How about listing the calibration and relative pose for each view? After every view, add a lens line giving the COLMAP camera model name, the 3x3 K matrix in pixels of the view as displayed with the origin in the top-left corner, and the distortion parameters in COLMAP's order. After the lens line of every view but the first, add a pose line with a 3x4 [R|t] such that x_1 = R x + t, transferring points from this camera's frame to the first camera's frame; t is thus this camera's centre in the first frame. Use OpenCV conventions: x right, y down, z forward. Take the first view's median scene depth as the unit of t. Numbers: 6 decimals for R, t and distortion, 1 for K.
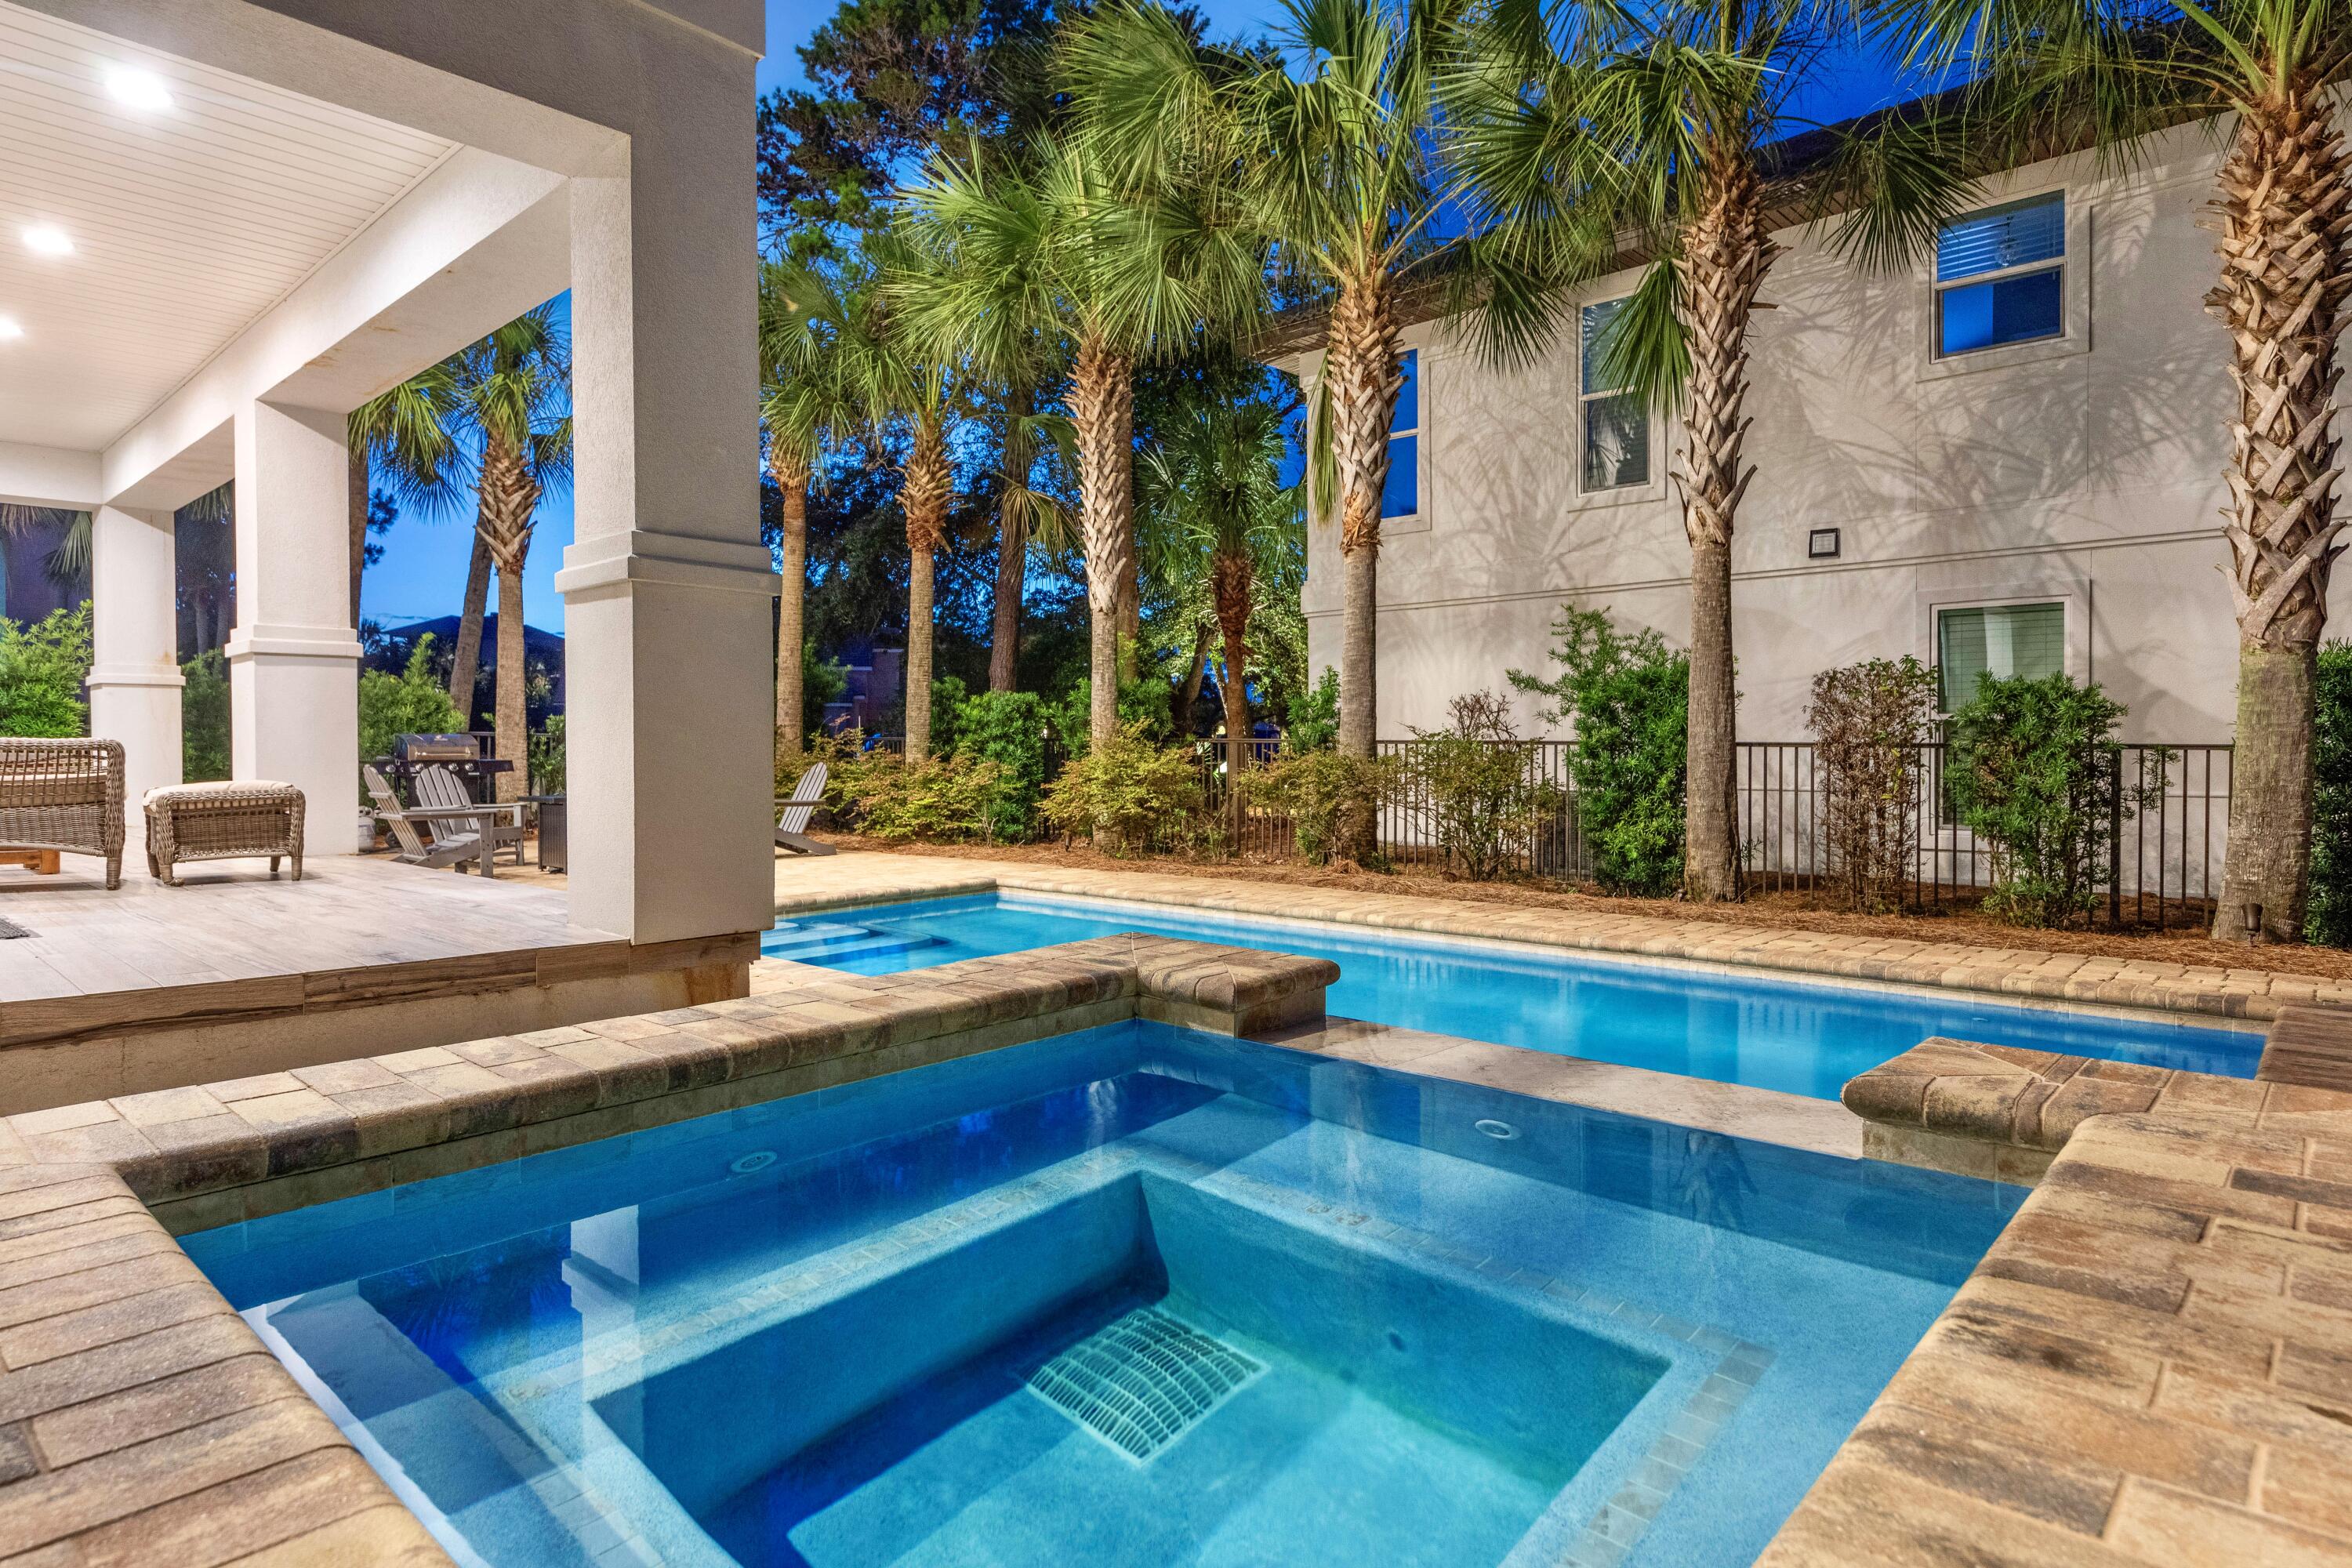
lens RADIAL K [[1306.4, 0, 1172.8], [0, 1306.4, 757.1], [0, 0, 1]] dist [0.030799, -0.011029]
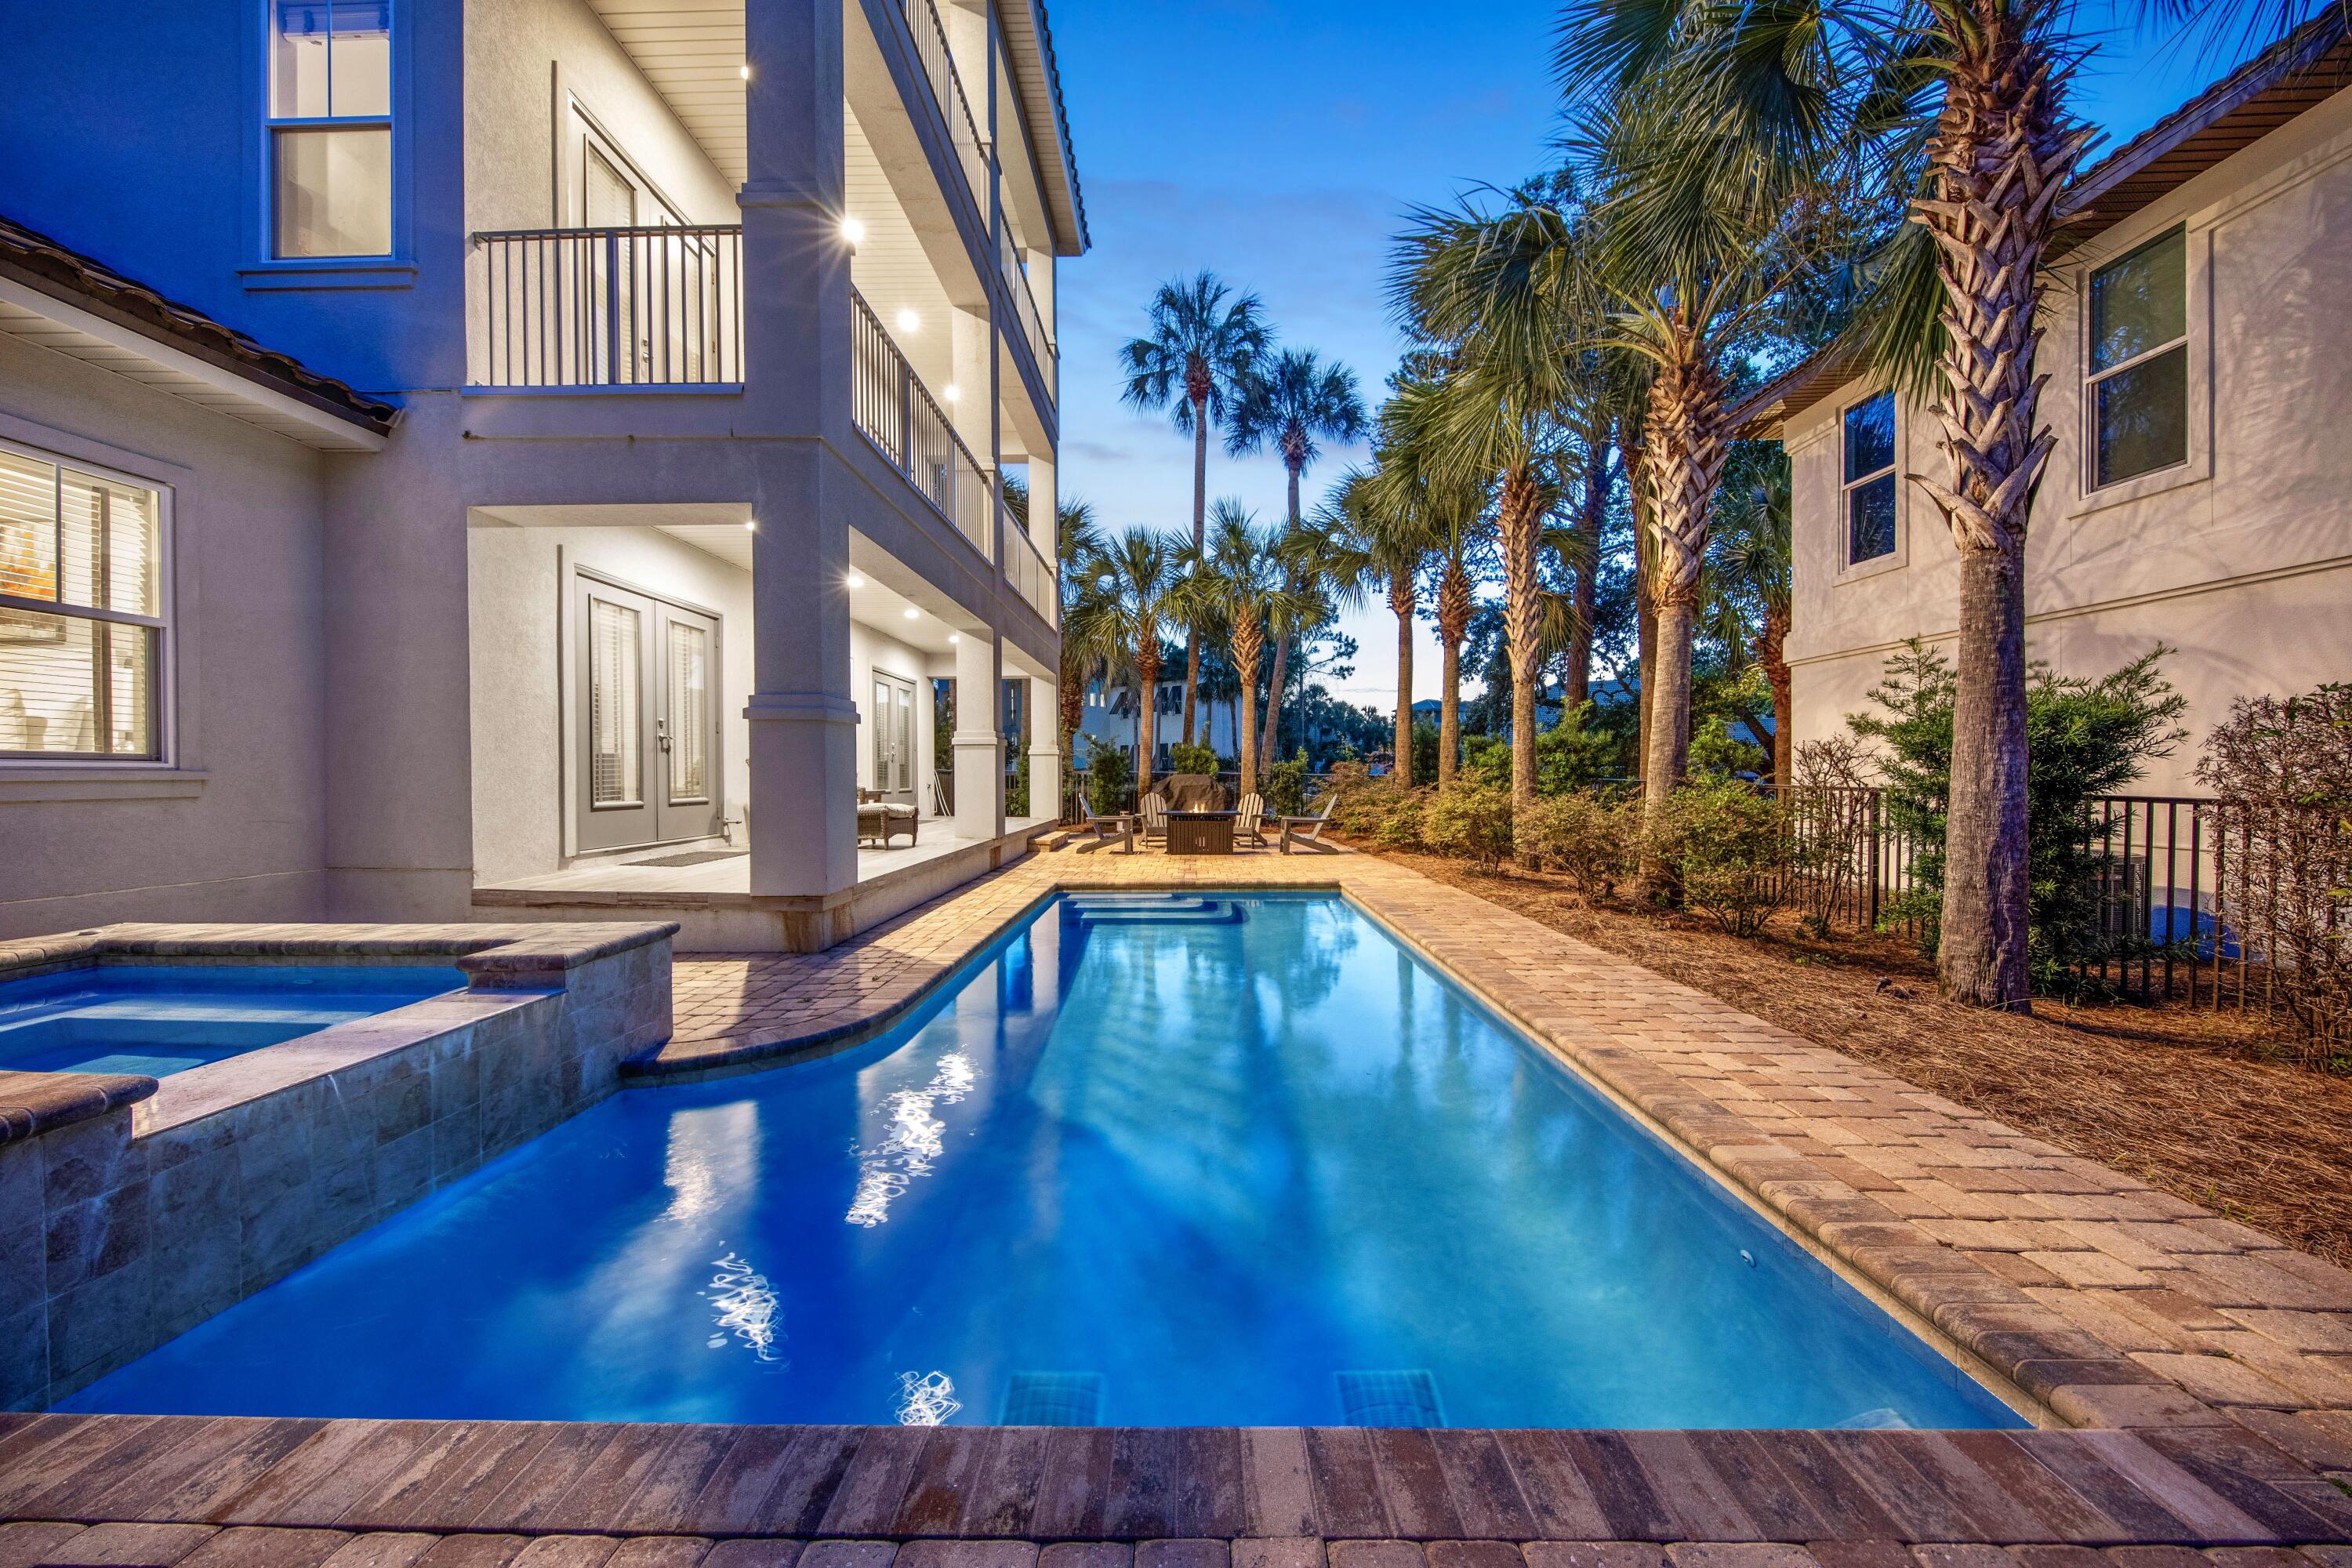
lens RADIAL K [[816.2, 0, 1176.0], [0, 816.2, 784.0], [0, 0, 1]] dist [-0.000623, -0.000103]
pose [[0.658099, 0.012117, -0.752834, 0.402534], [-0.007027, 0.999926, 0.009951, -0.020169], [0.752899, -0.001259, 0.658135, 0.269442]]
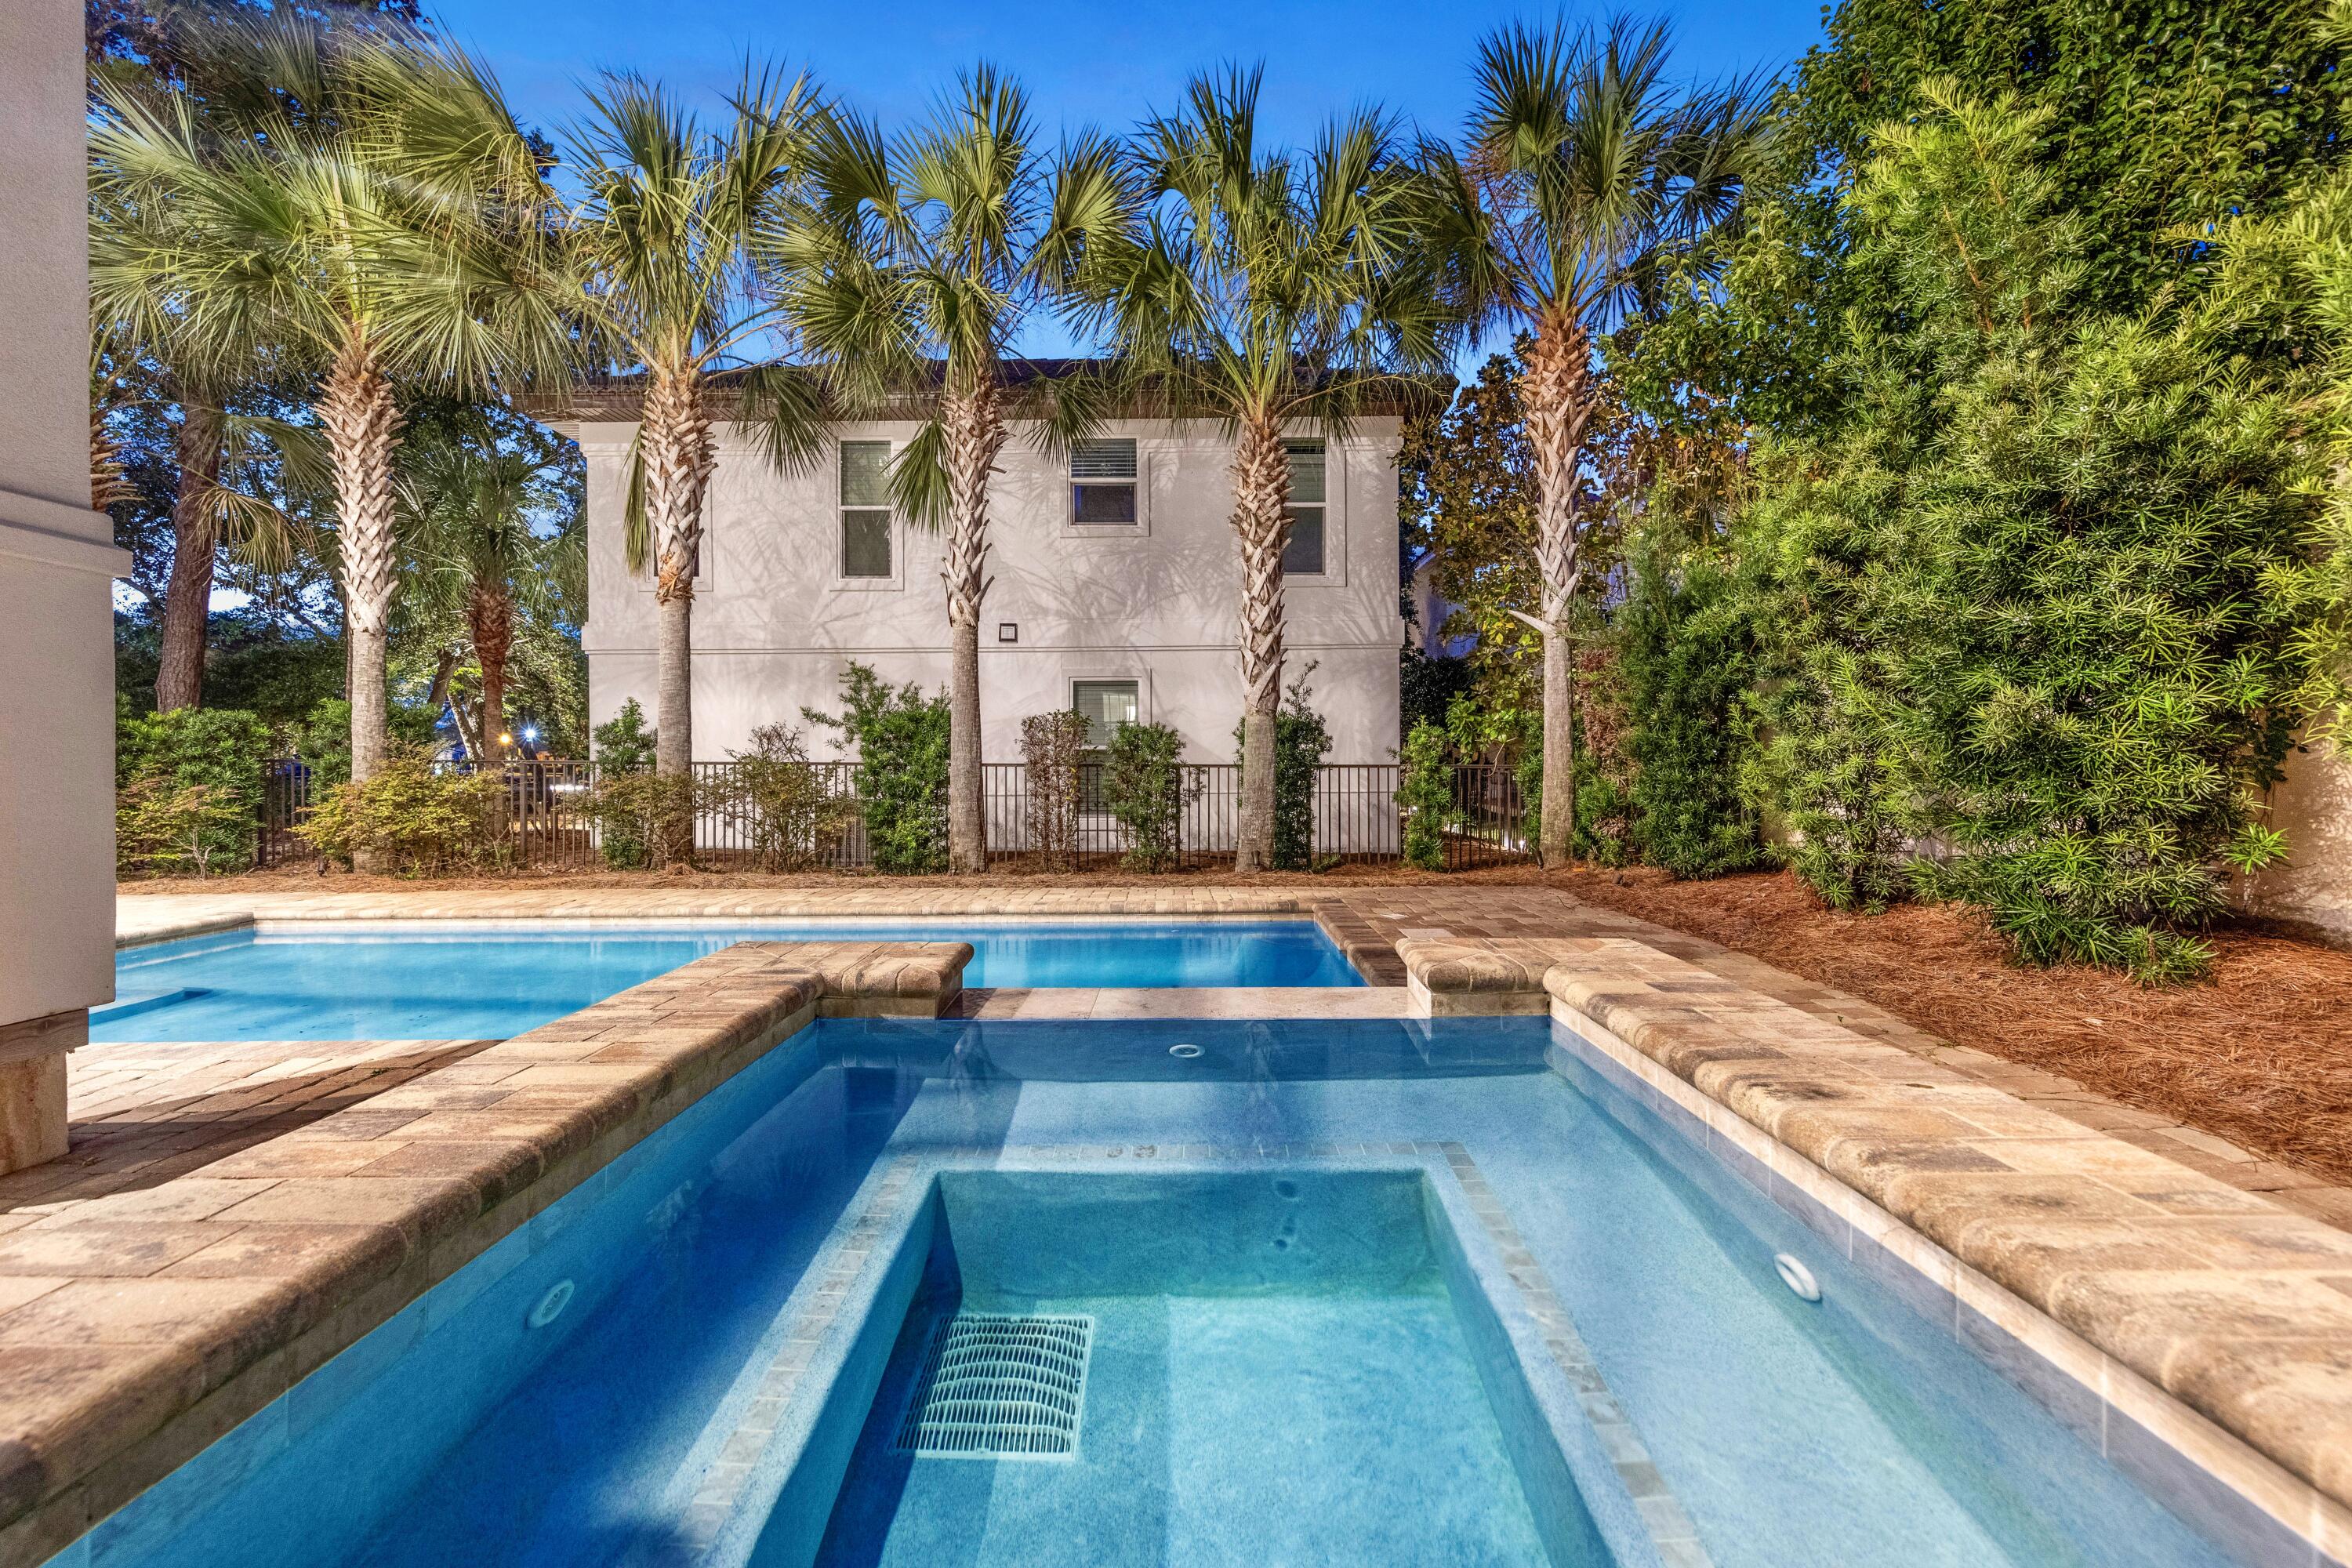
lens RADIAL K [[942.1, 0, 1180.3], [0, 942.1, 766.2], [0, 0, 1]] dist [0.007783, 0.003359]
pose [[0.743749, -0.002501, 0.668454, -0.094411], [0.008010, 0.999955, -0.005171, -0.000851], [-0.668411, 0.009201, 0.743736, 0.063781]]
